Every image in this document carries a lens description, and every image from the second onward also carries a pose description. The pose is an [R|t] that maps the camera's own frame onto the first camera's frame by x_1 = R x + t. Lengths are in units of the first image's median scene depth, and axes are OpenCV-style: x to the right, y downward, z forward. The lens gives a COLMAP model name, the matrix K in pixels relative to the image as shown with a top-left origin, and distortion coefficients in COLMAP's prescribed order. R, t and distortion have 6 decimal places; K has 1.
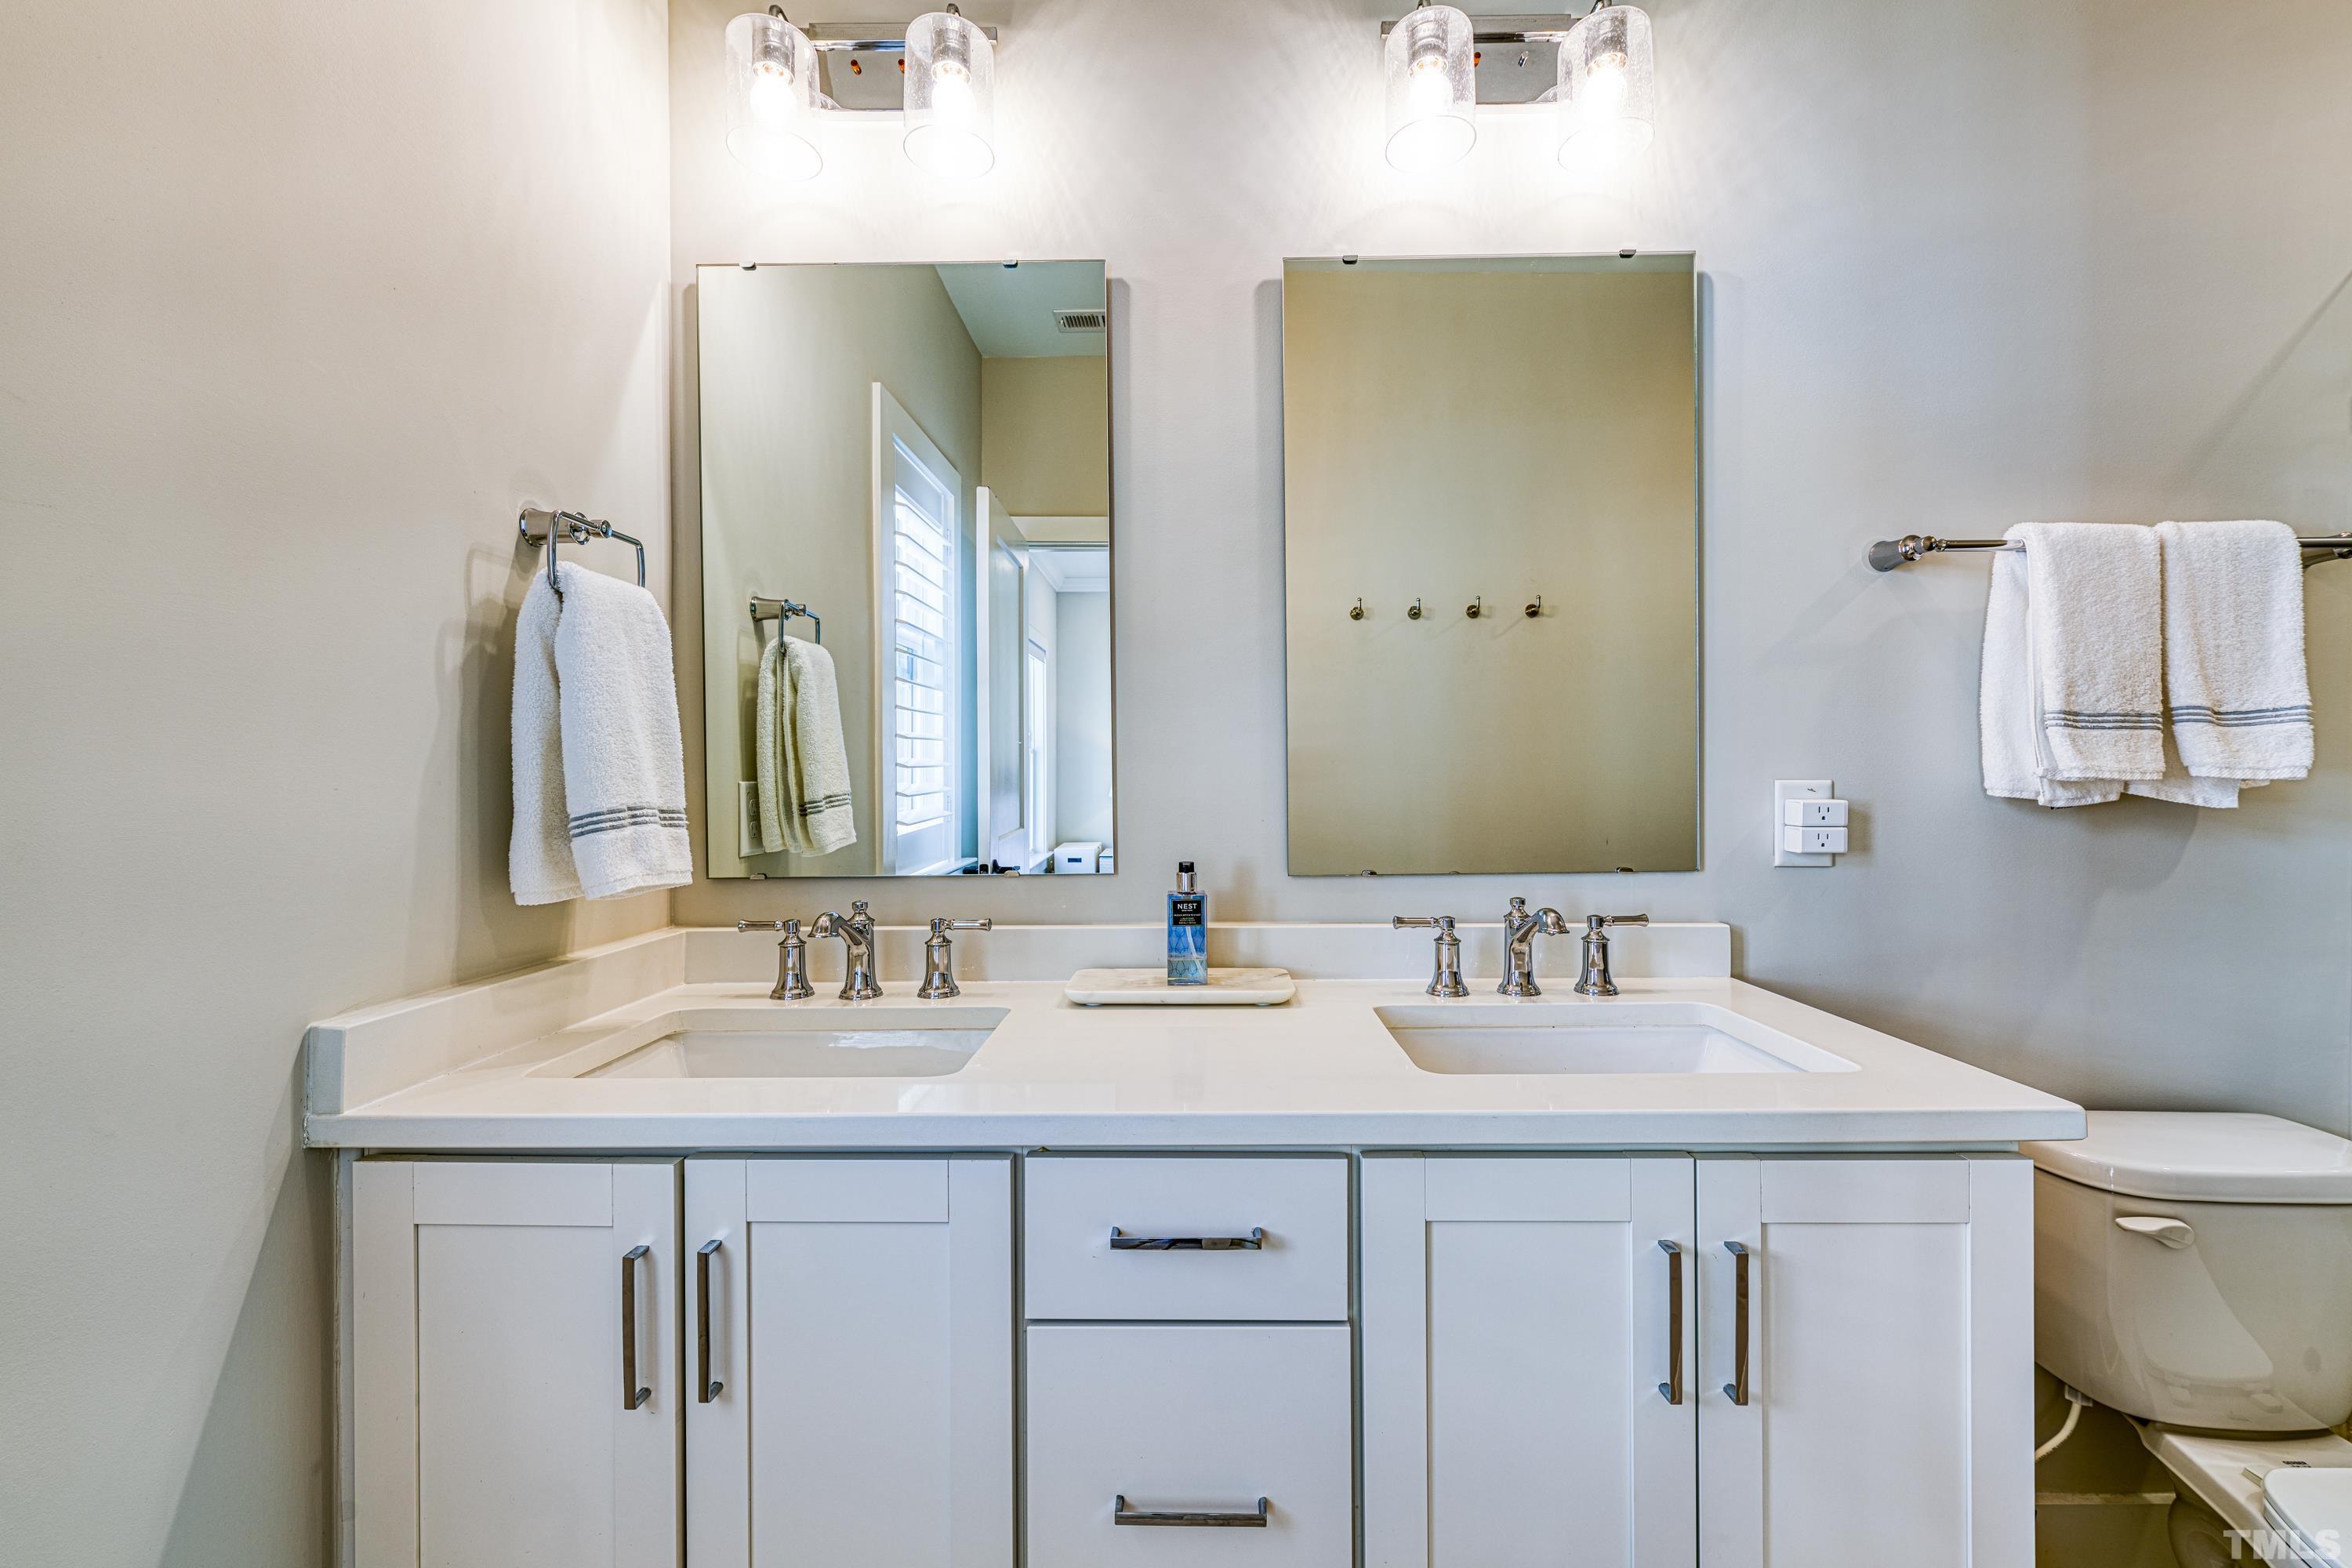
lens RADIAL K [[942.9, 0, 1167.9], [0, 942.9, 783.3], [0, 0, 1]] dist [0.001375, -0.000093]
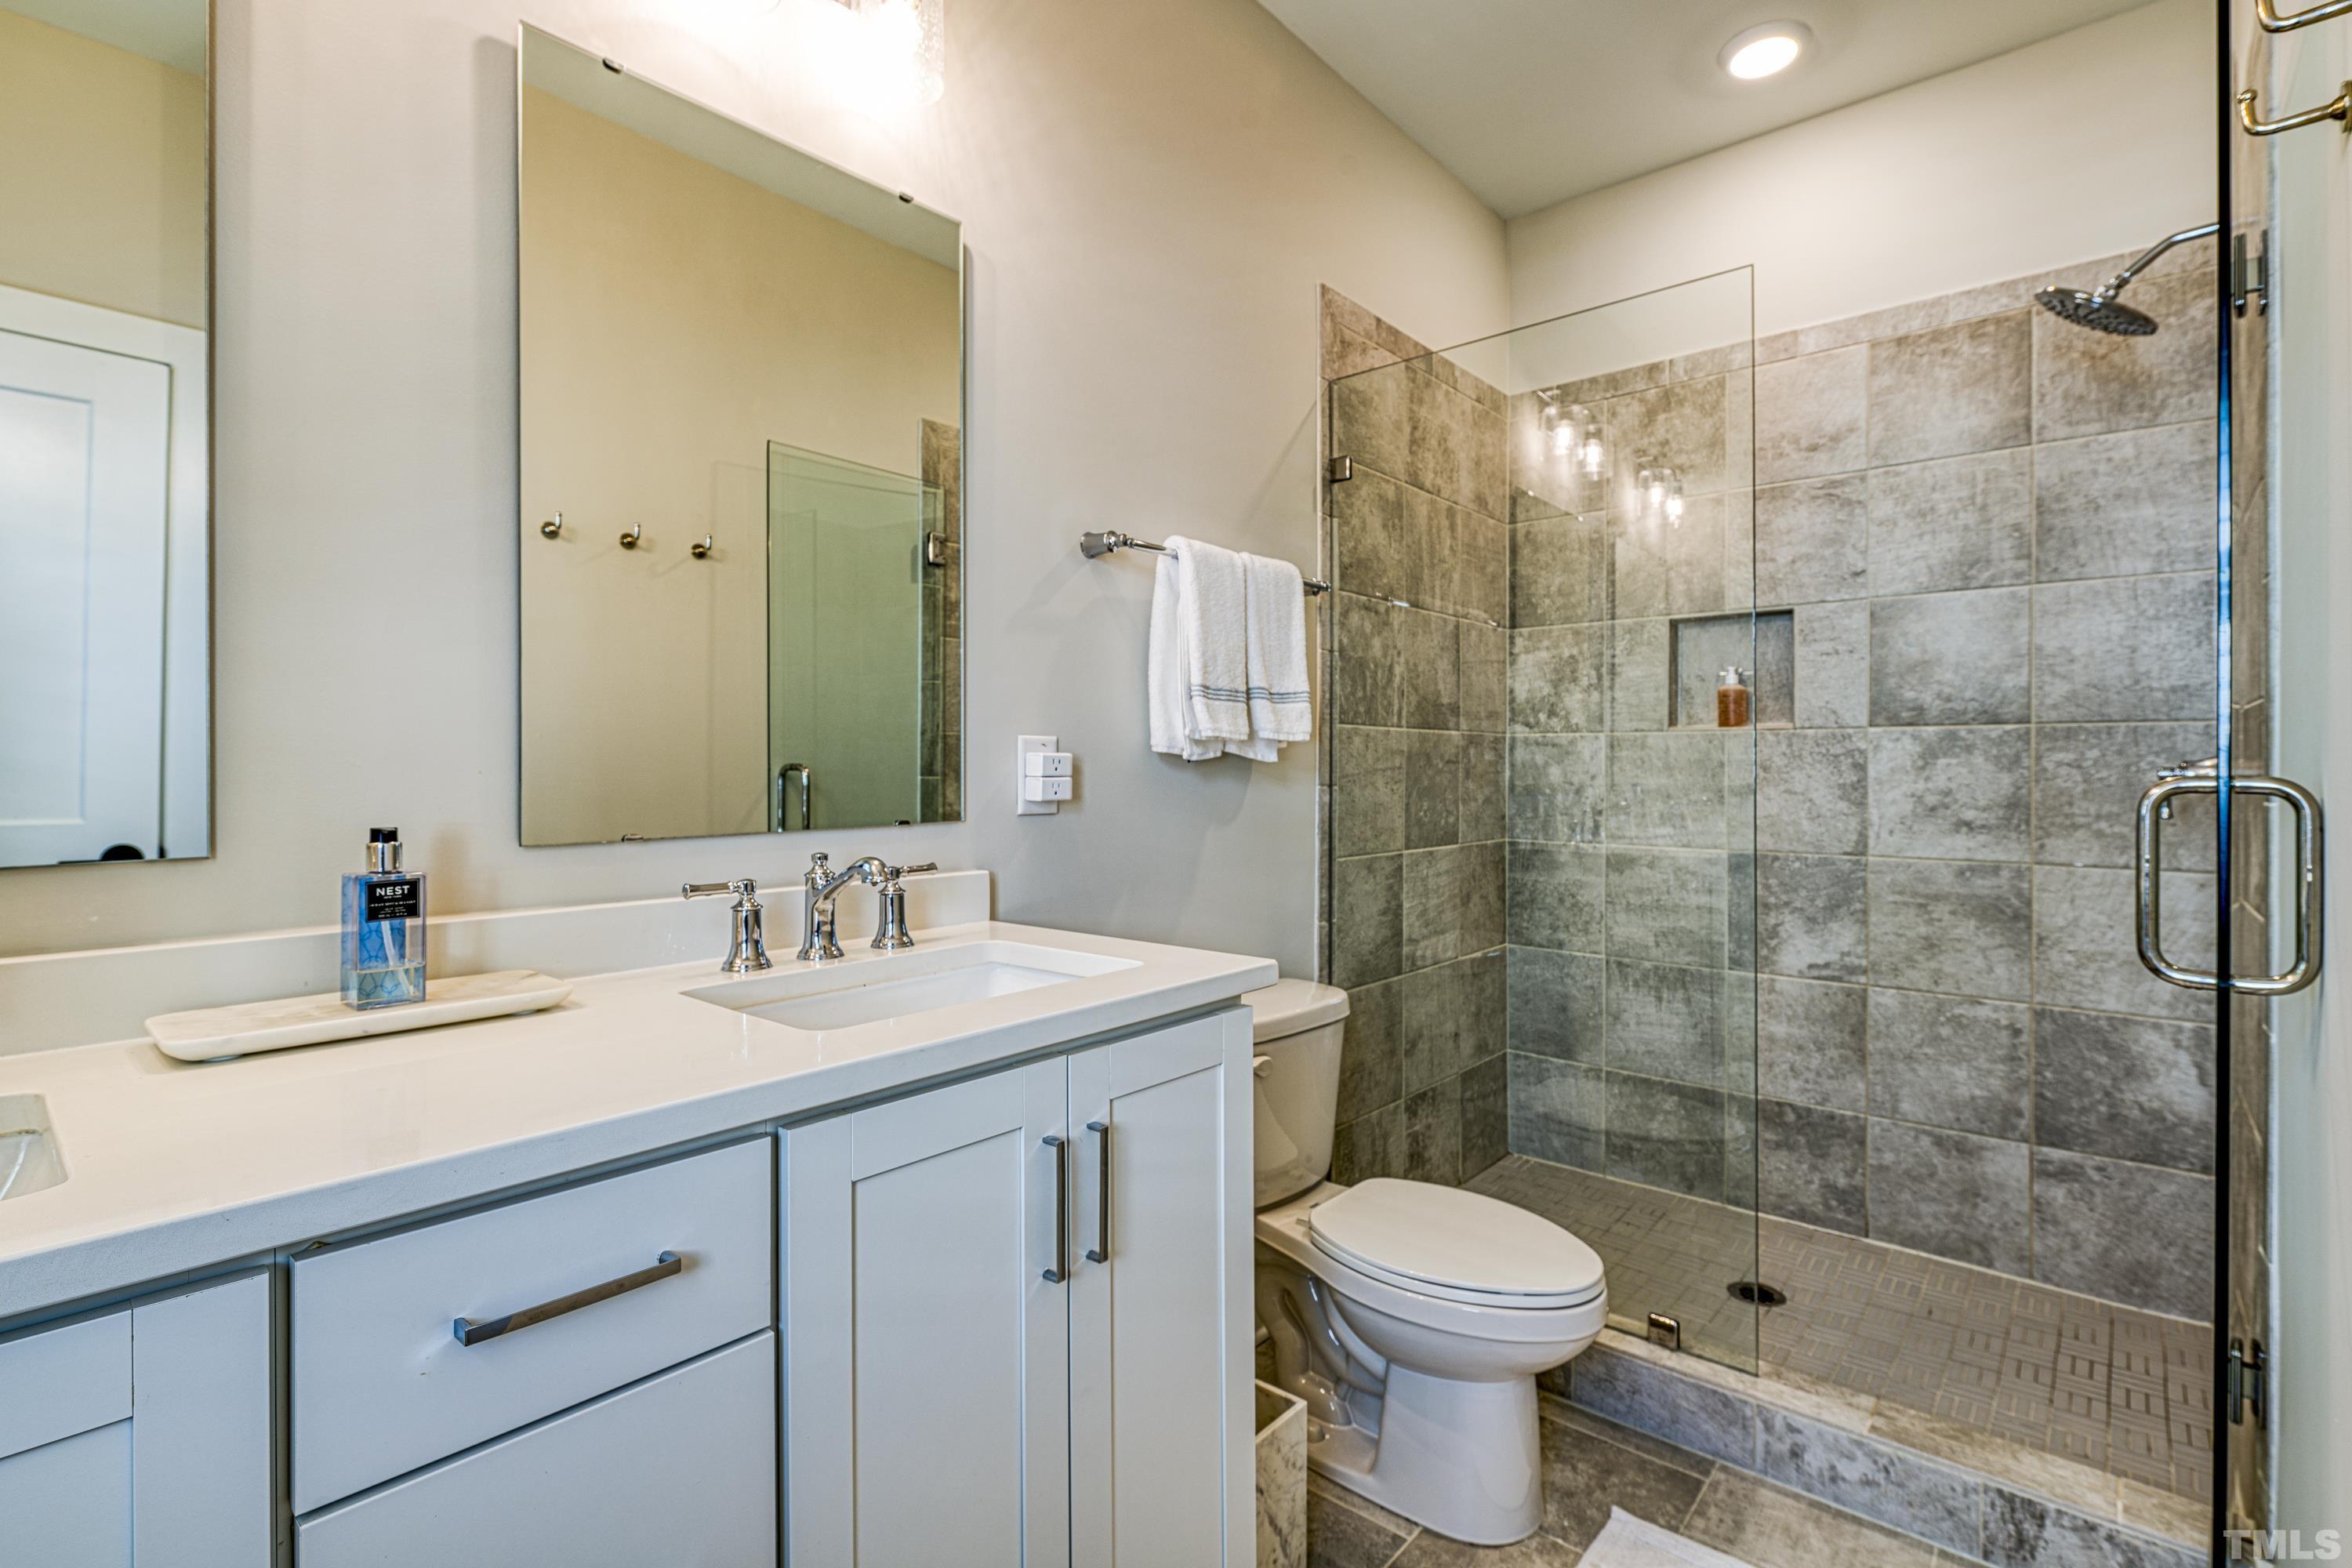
lens RADIAL K [[1106.9, 0, 1176.1], [0, 1106.9, 761.0], [0, 0, 1]] dist [0.000801, -0.000693]
pose [[0.648203, 0.009952, 0.761403, -0.224374], [-0.001345, 0.999928, -0.011925, 0.044756], [-0.761466, 0.006706, 0.648170, 0.041555]]
